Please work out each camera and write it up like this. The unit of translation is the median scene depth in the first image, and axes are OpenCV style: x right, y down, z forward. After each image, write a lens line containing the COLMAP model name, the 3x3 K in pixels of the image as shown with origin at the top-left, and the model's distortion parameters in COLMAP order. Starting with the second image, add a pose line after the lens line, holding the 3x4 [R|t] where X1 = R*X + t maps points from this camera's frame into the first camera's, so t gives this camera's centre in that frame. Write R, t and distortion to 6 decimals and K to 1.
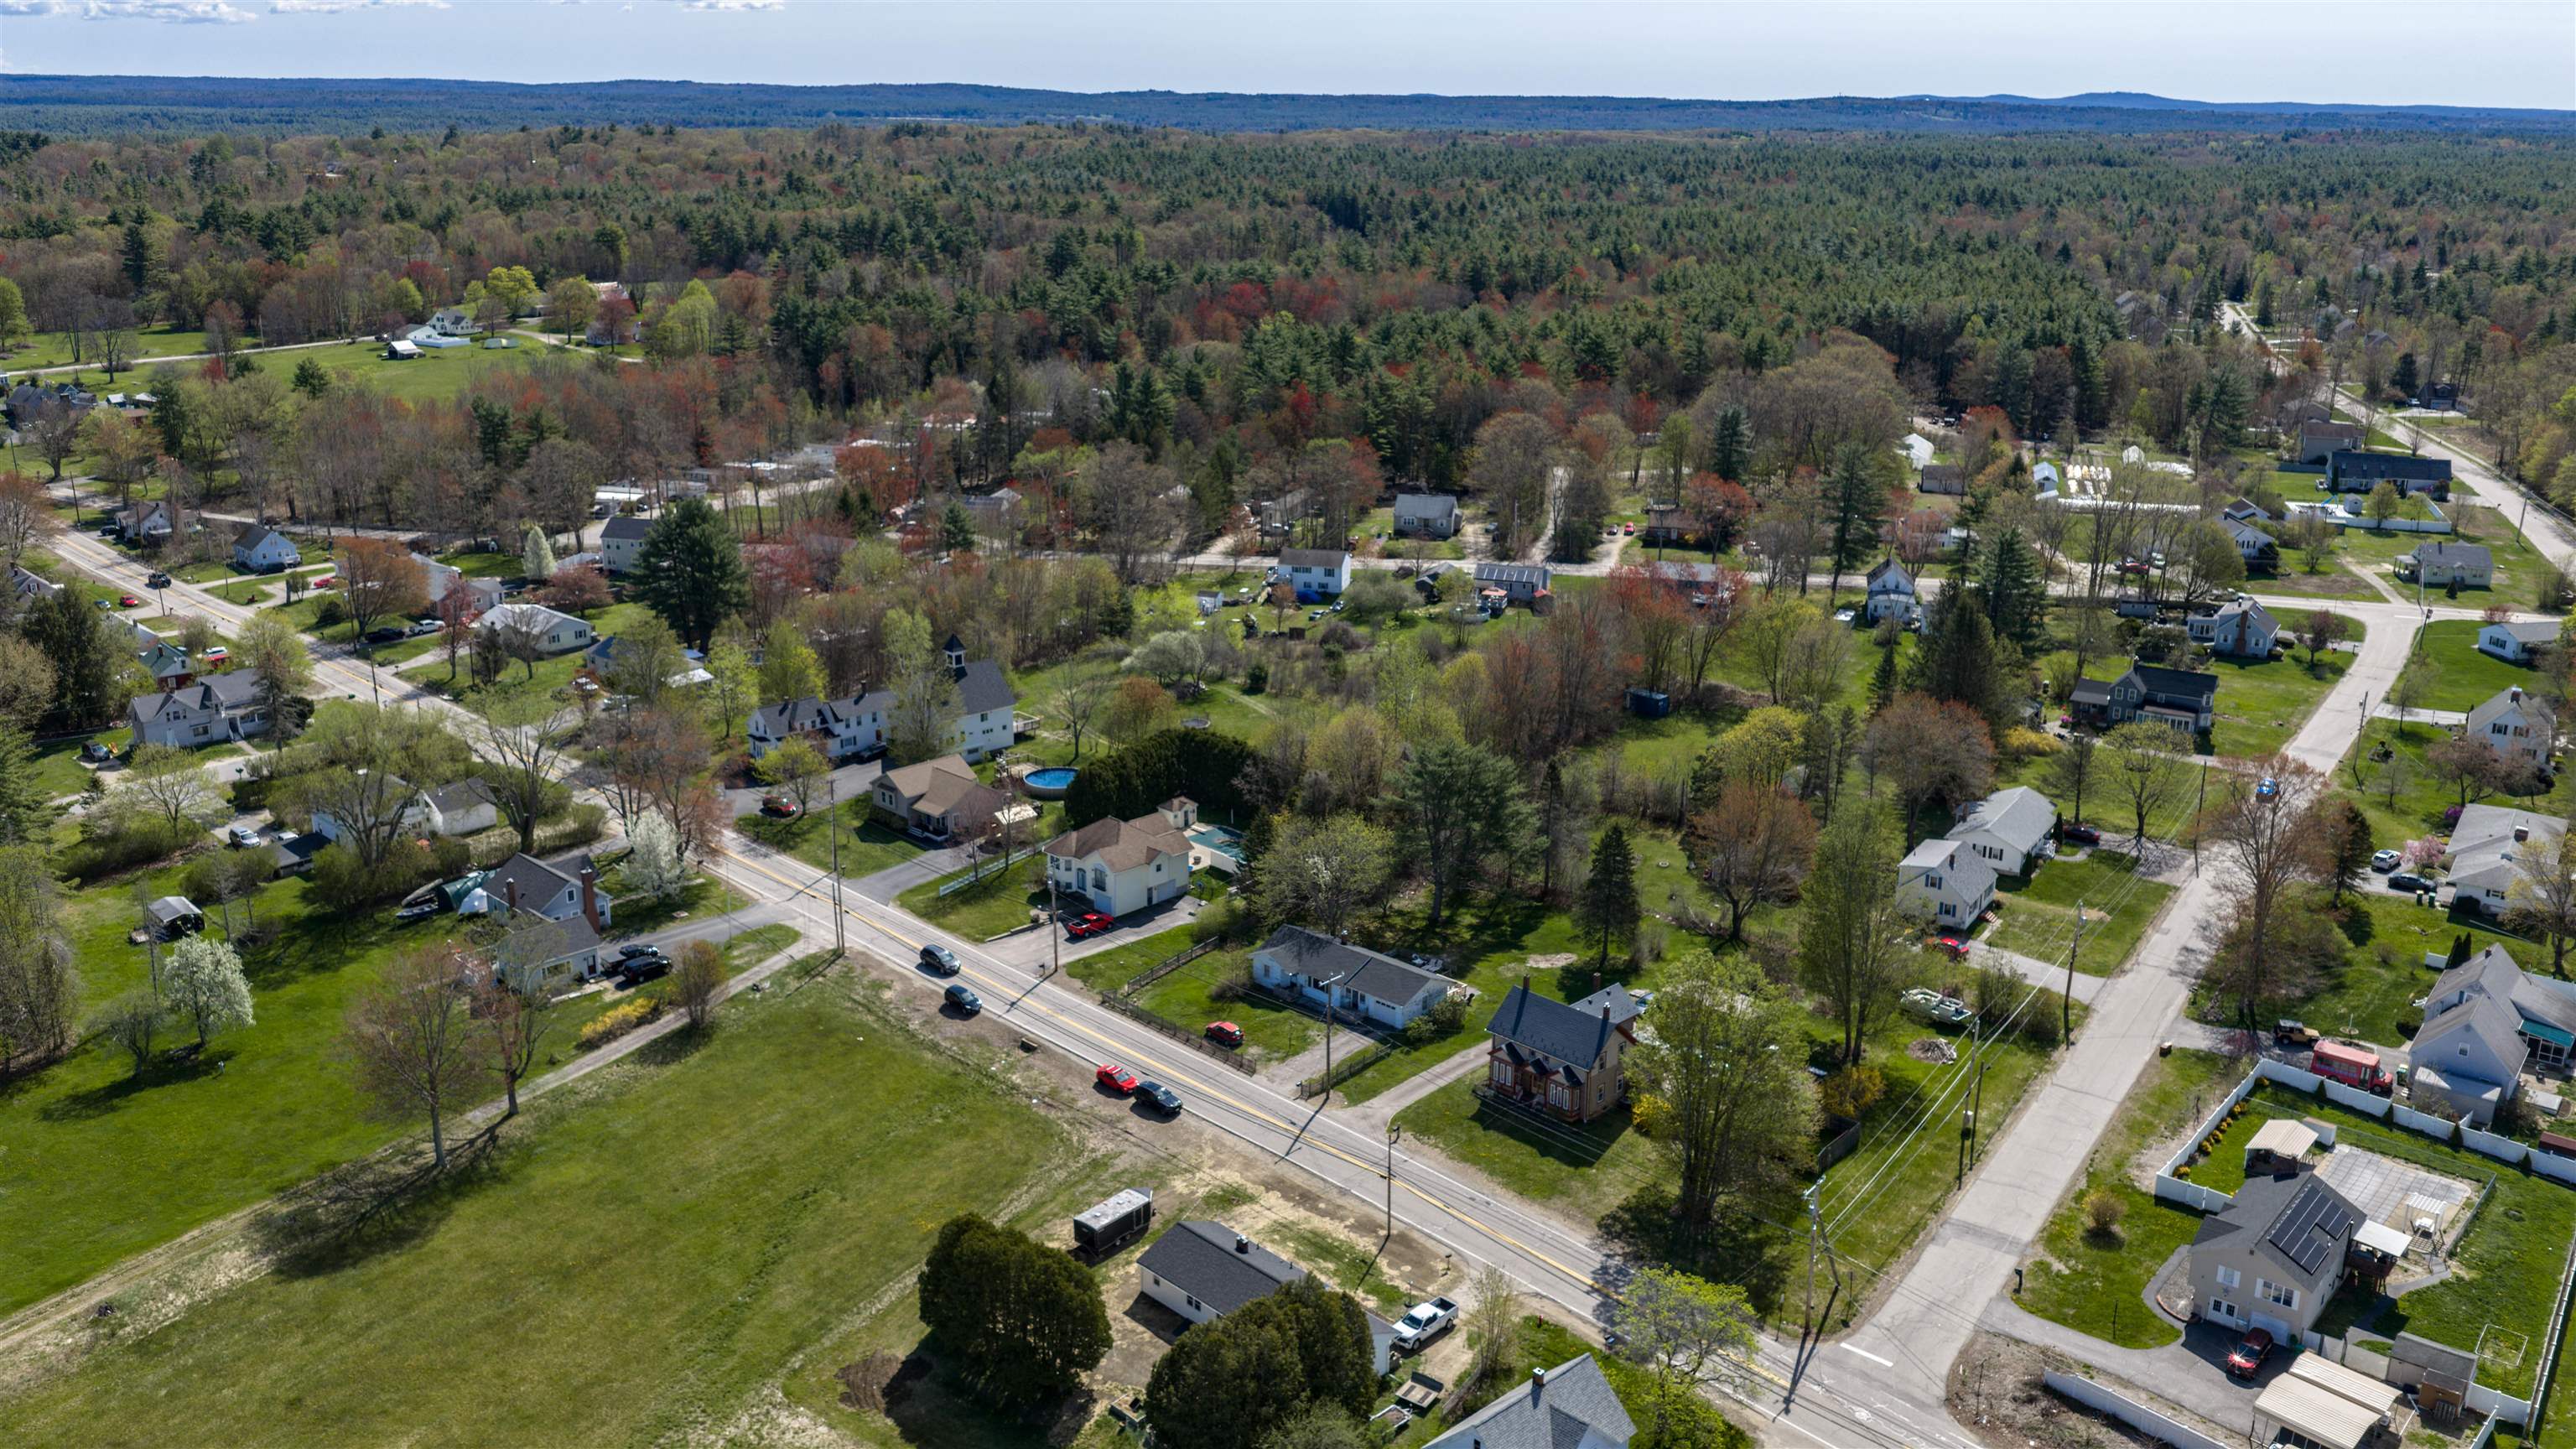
lens RADIAL K [[2128.6, 0, 1292.8], [0, 2128.6, 734.6], [0, 0, 1]] dist [0.029017, -0.060680]
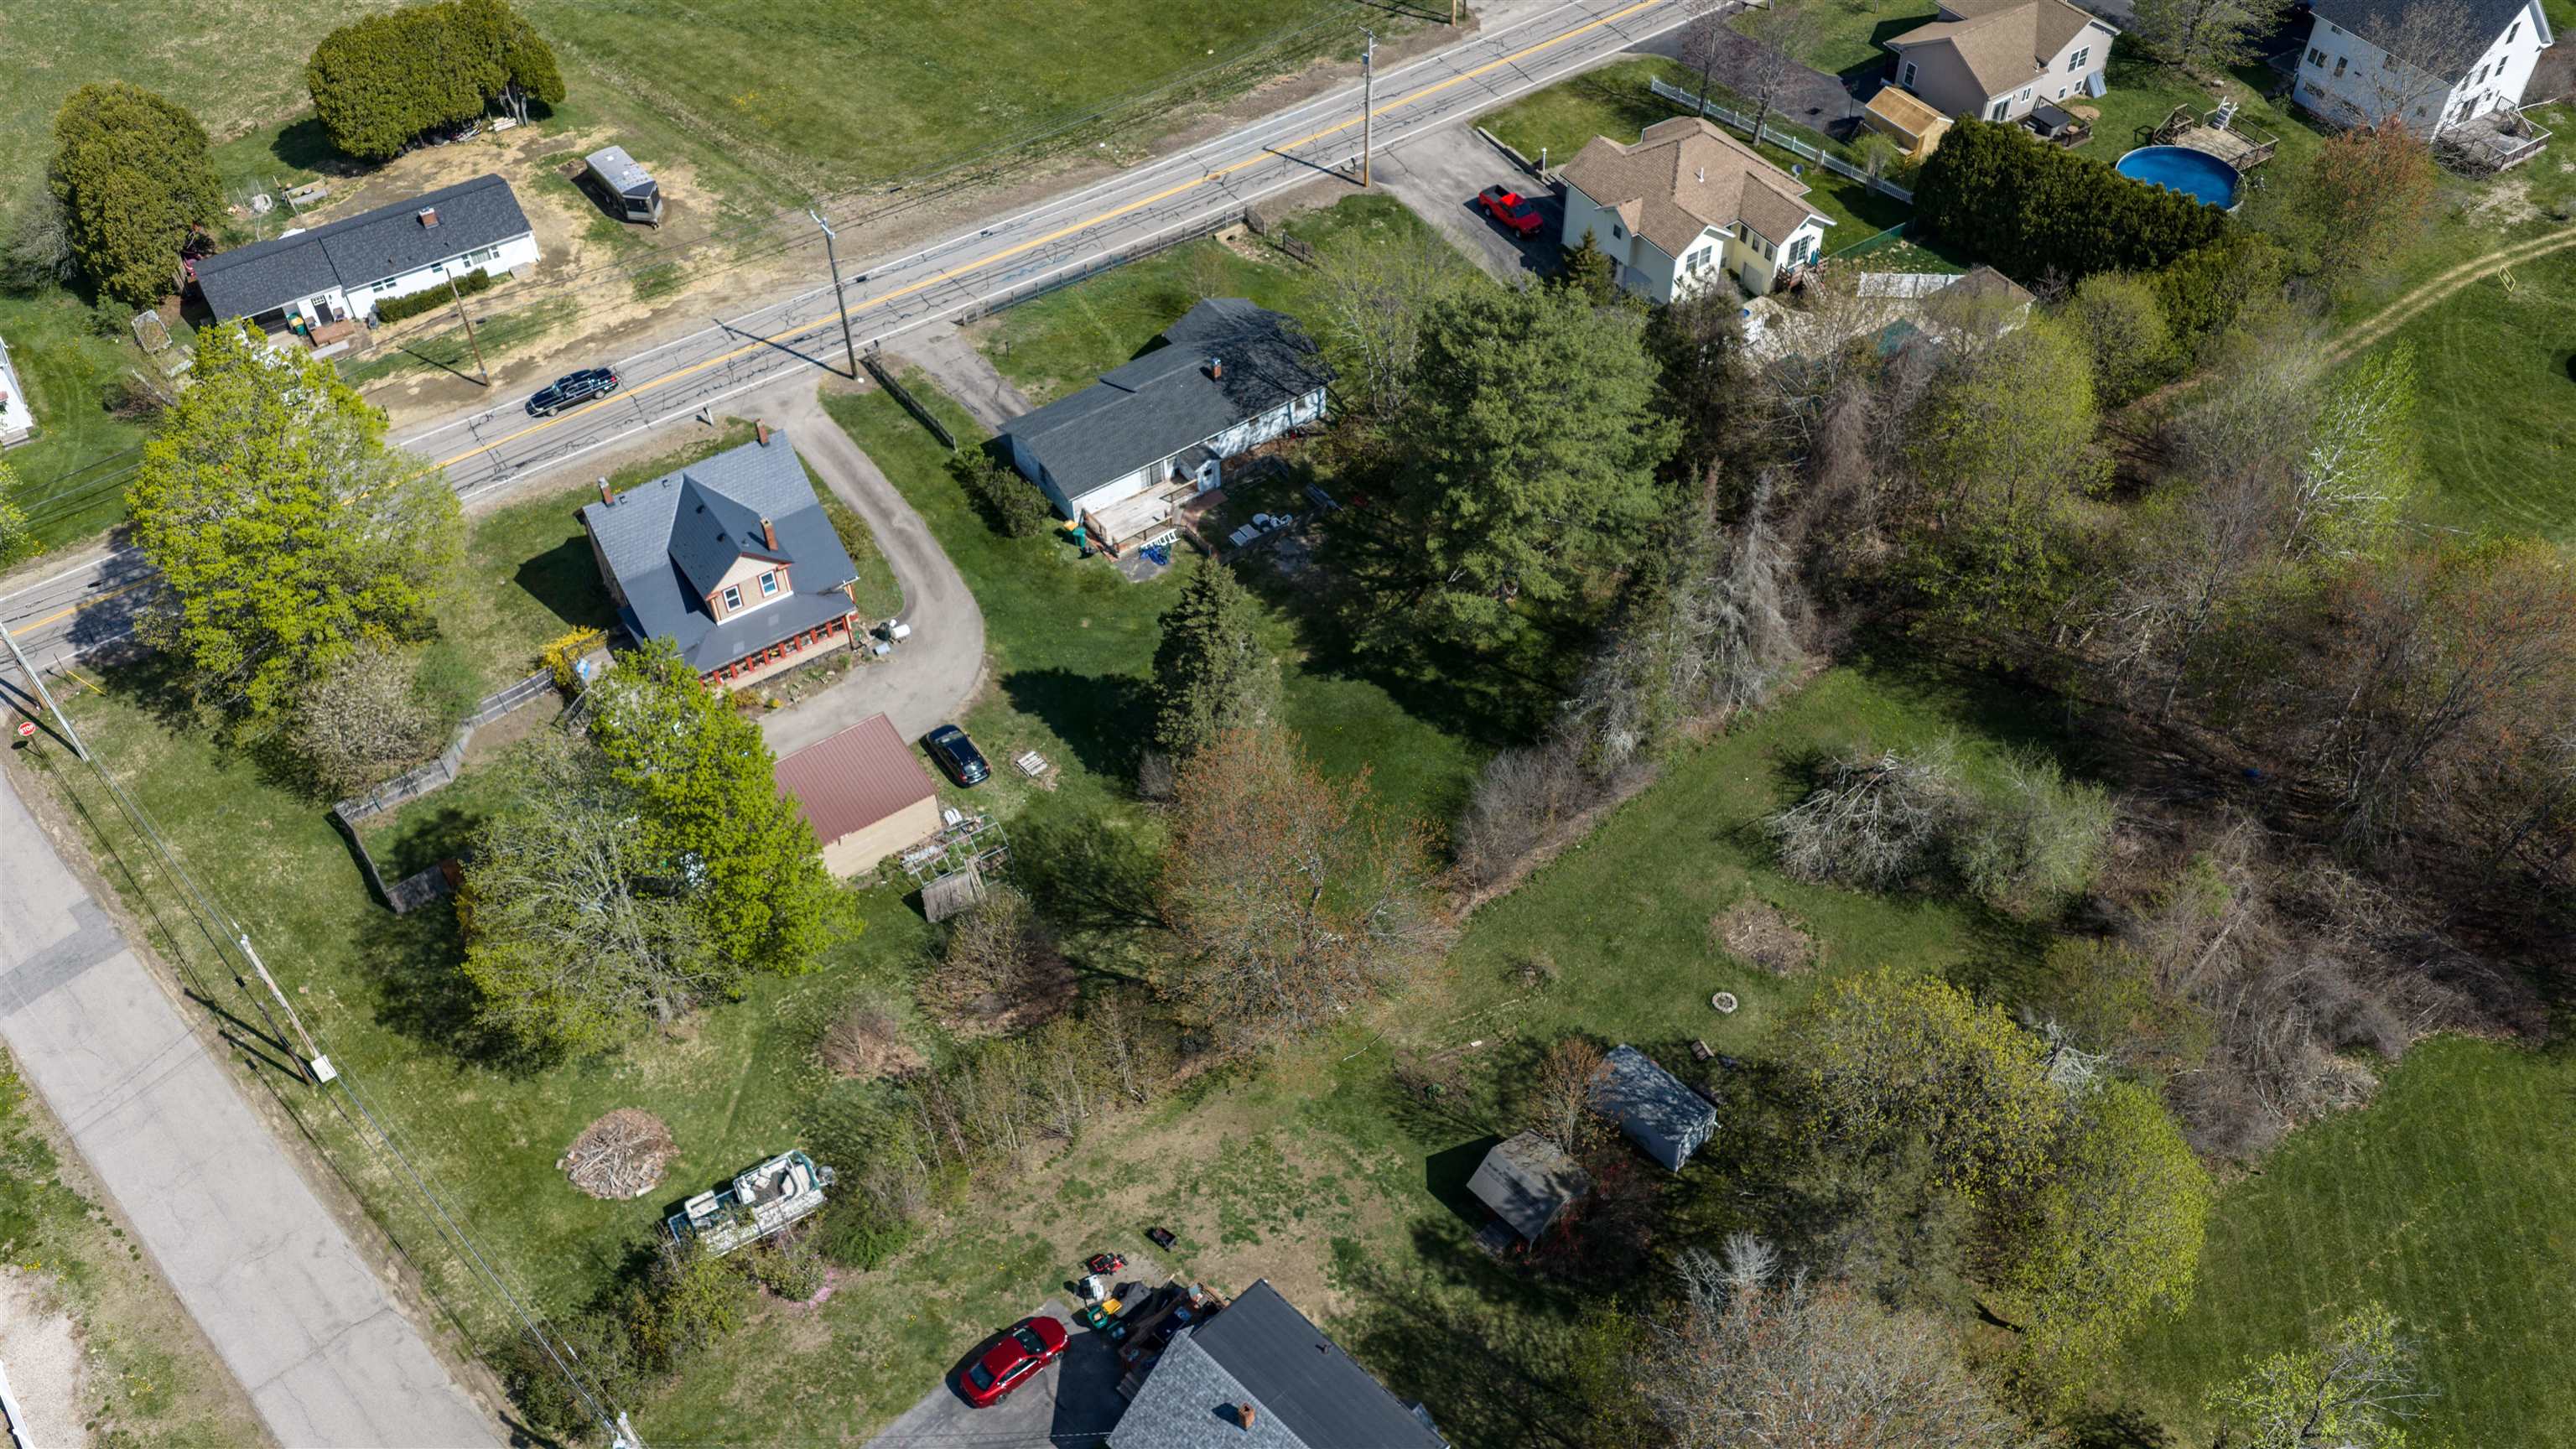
lens RADIAL K [[2128.6, 0, 1292.8], [0, 2128.6, 734.6], [0, 0, 1]] dist [0.029017, -0.060680]
pose [[-0.197401, 0.711889, -0.673978, 0.463918], [-0.274392, 0.619903, 0.735139, -0.267611], [0.941139, 0.330051, 0.072967, 0.949645]]
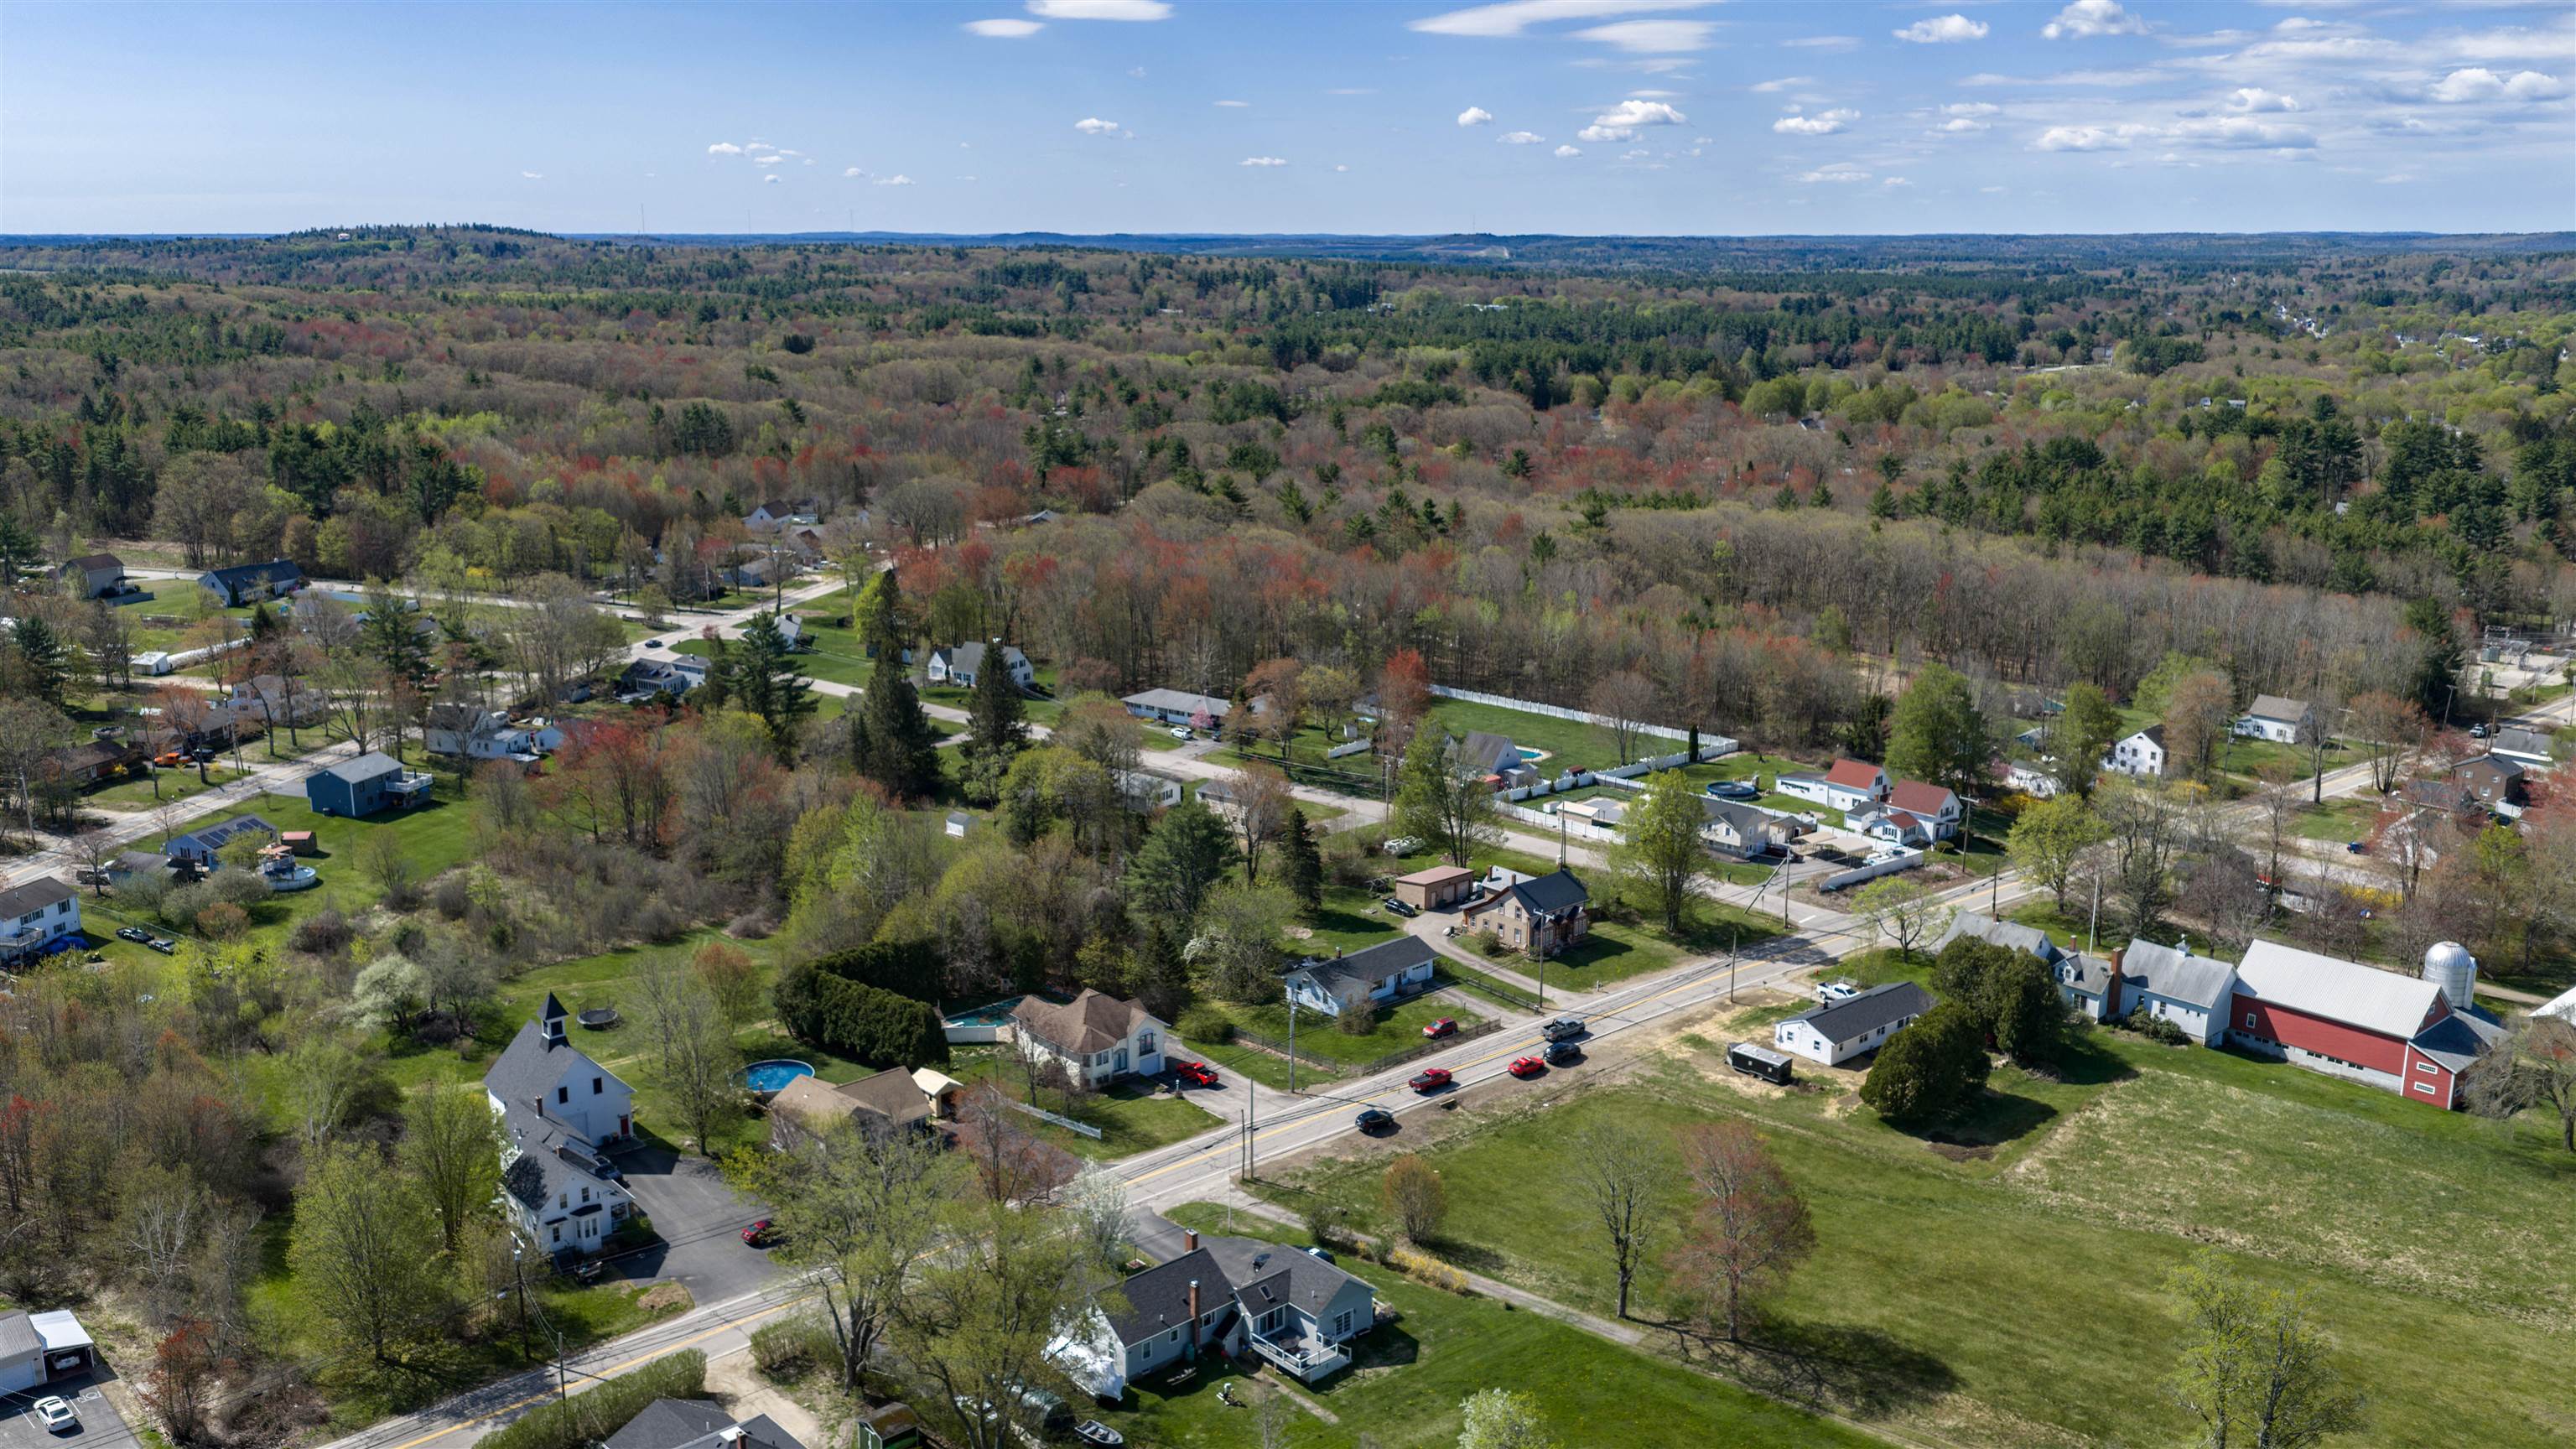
lens RADIAL K [[2128.6, 0, 1292.8], [0, 2128.6, 734.6], [0, 0, 1]] dist [0.029017, -0.060680]
pose [[0.052754, -0.241686, 0.968920, -1.040956], [0.287669, 0.932818, 0.217018, -0.269228], [-0.956276, 0.267280, 0.118735, 0.798584]]
